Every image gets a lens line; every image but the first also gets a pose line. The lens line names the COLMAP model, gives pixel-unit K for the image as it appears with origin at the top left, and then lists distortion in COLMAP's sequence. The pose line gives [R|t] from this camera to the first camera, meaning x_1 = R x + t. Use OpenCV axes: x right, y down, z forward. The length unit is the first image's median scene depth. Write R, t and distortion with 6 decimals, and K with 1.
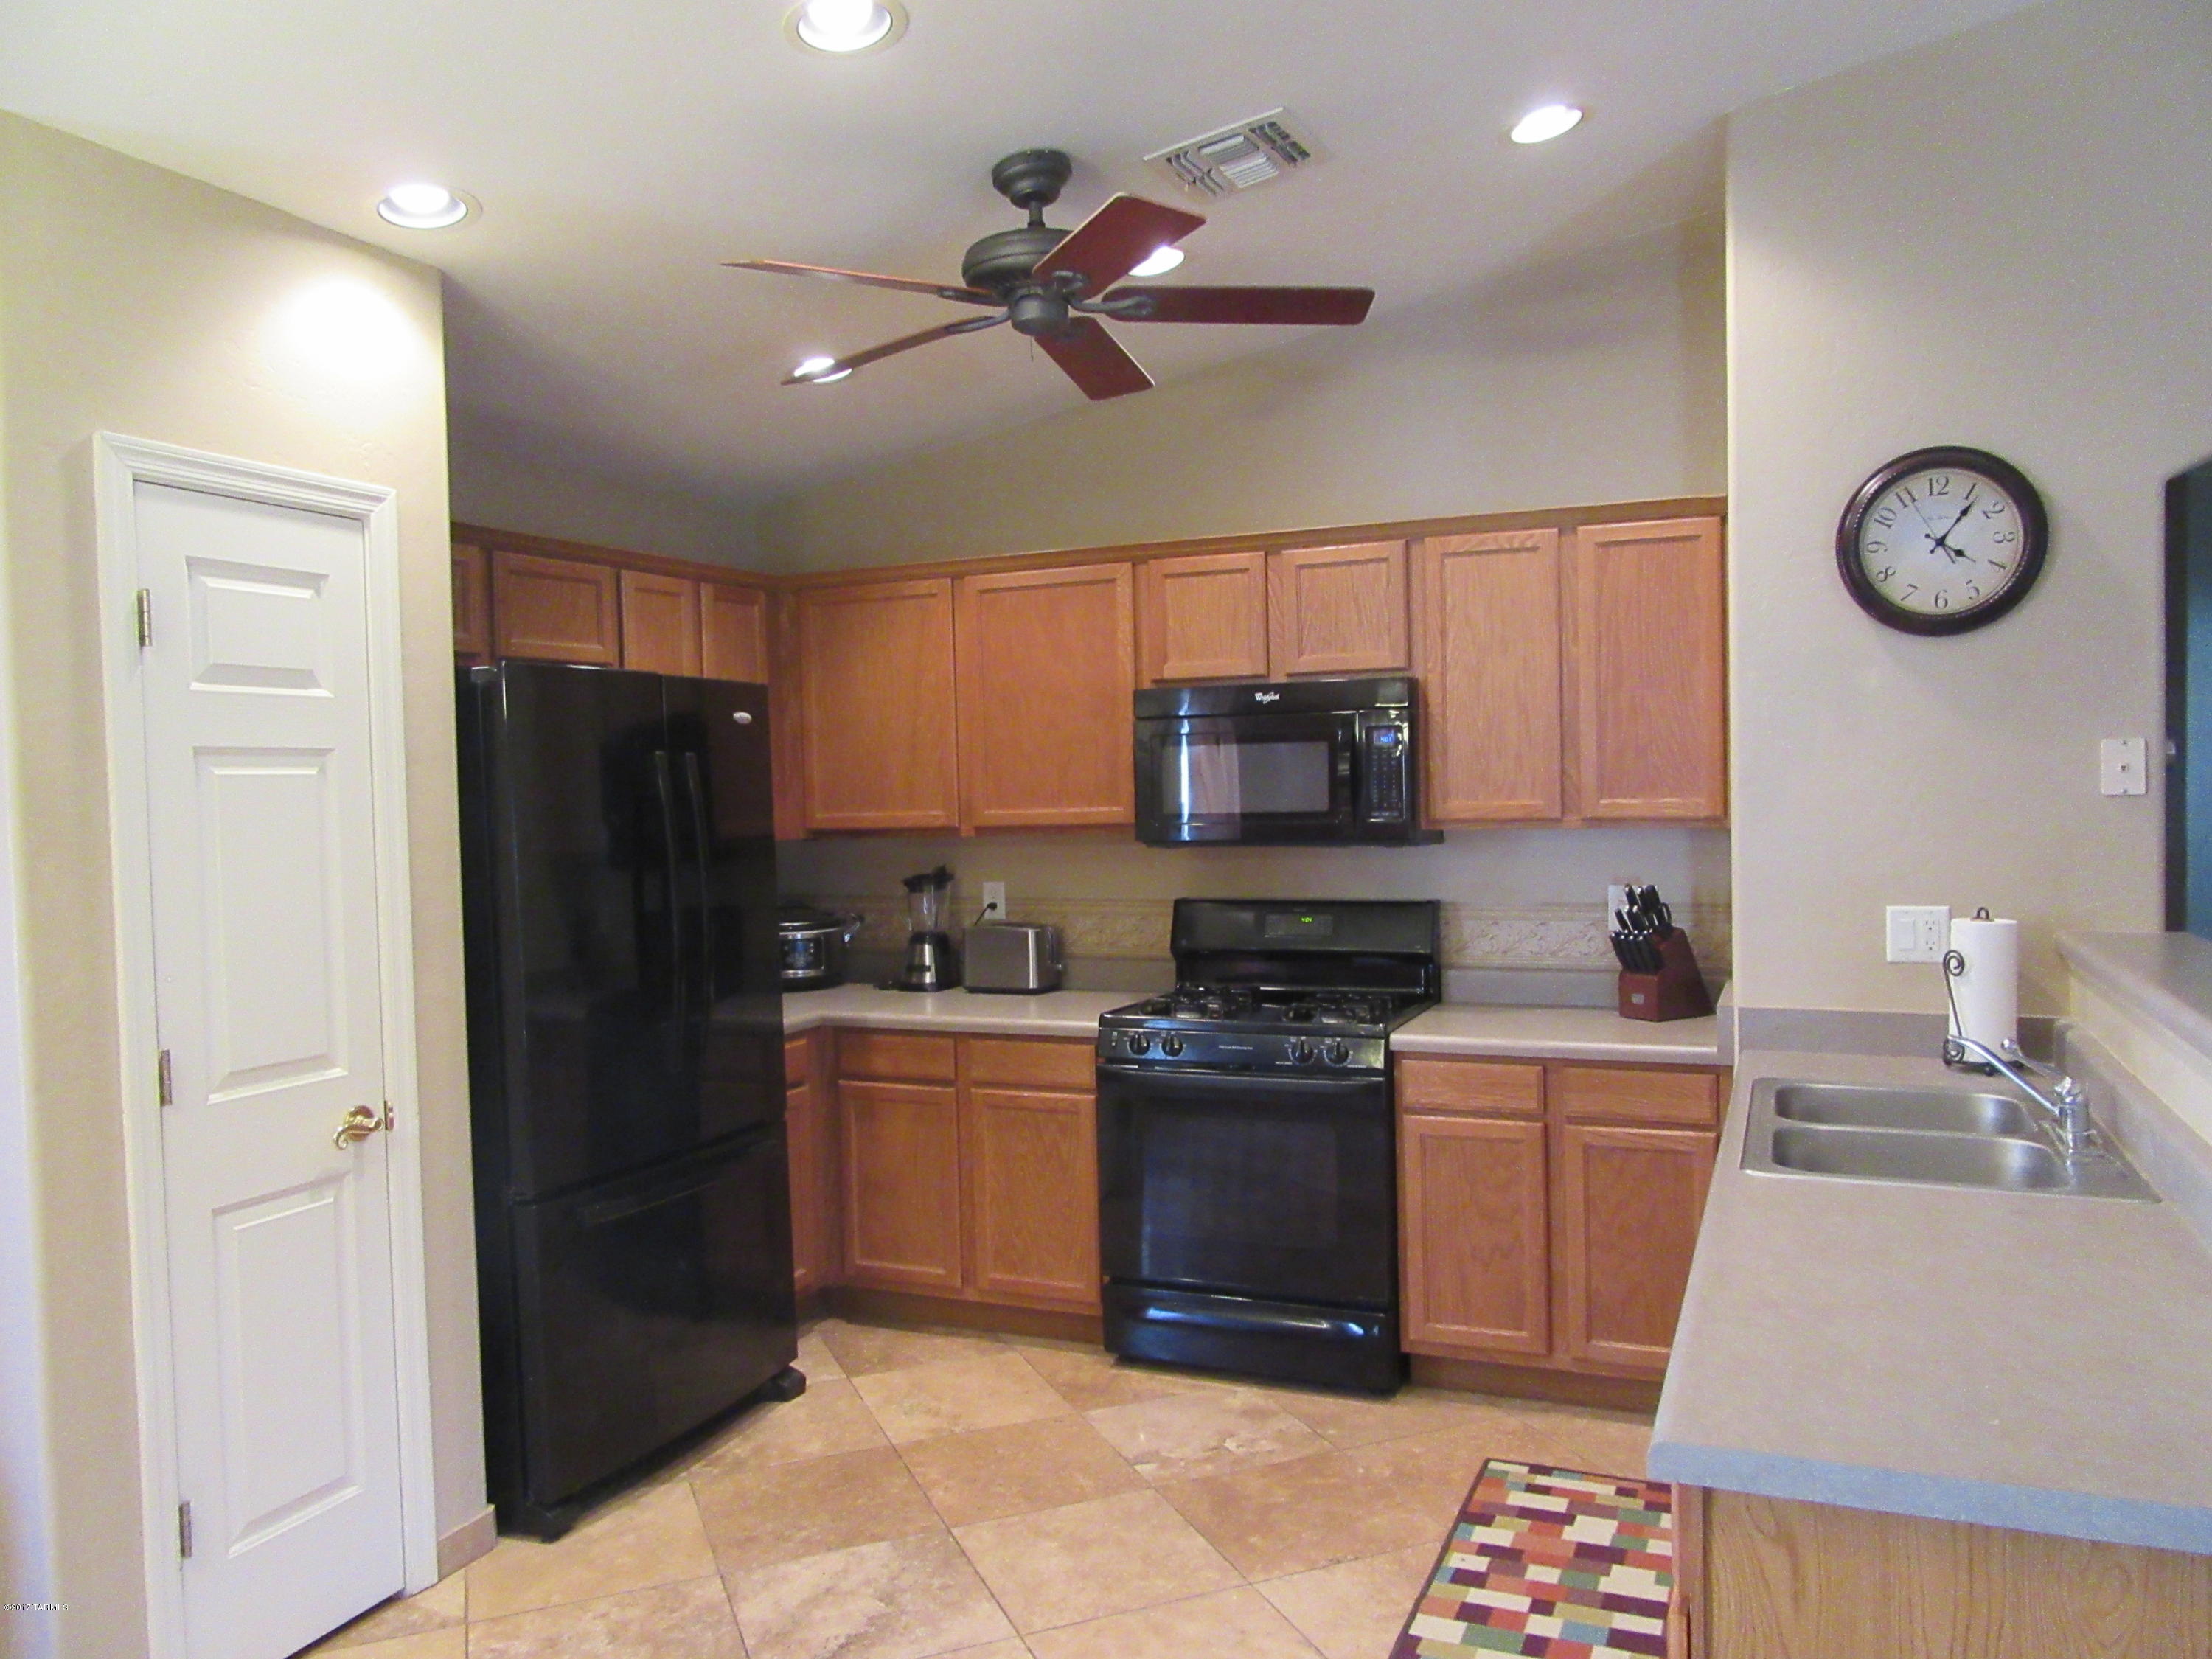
lens RADIAL K [[1633.4, 0, 1106.0], [0, 1633.4, 829.5], [0, 0, 1]] dist [0.001057, -0.001597]
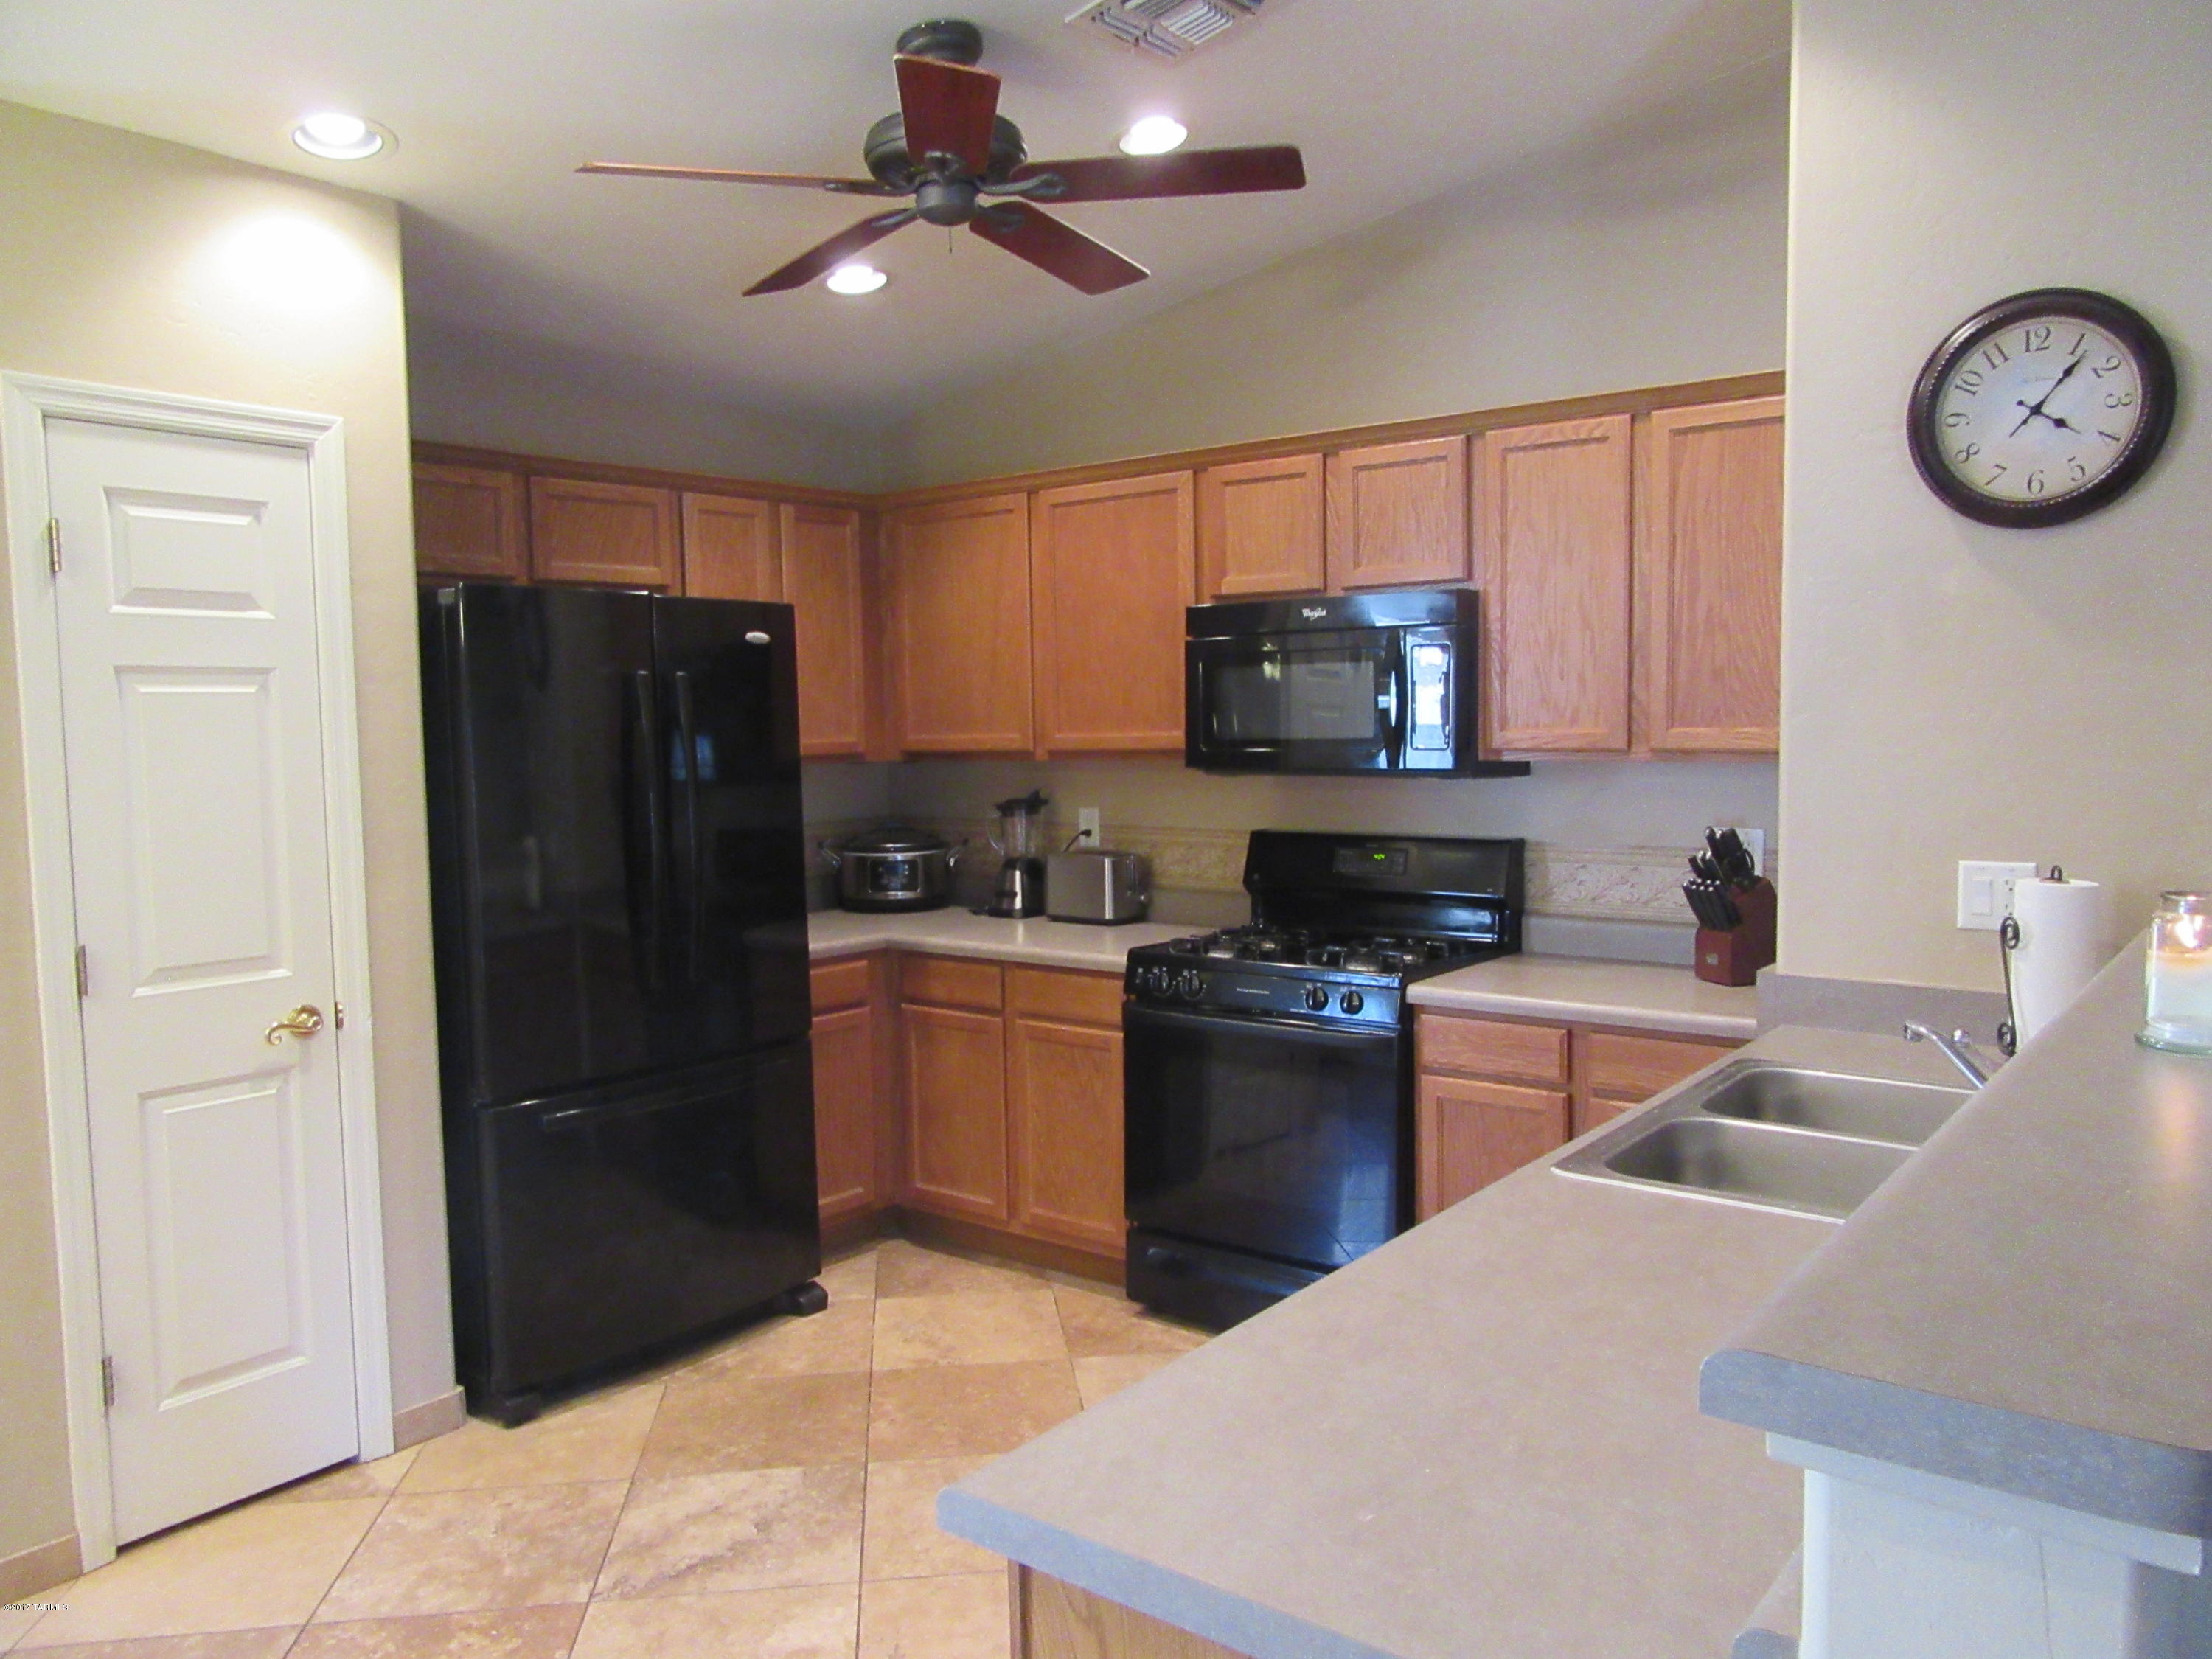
lens RADIAL K [[1630.9, 0, 1106.0], [0, 1630.9, 829.5], [0, 0, 1]] dist [-0.002912, 0.006175]
pose [[0.966864, 0.025186, -0.254047, 0.238158], [-0.013433, 0.998762, 0.047891, -0.002082], [0.254939, -0.042892, 0.966005, 0.086349]]
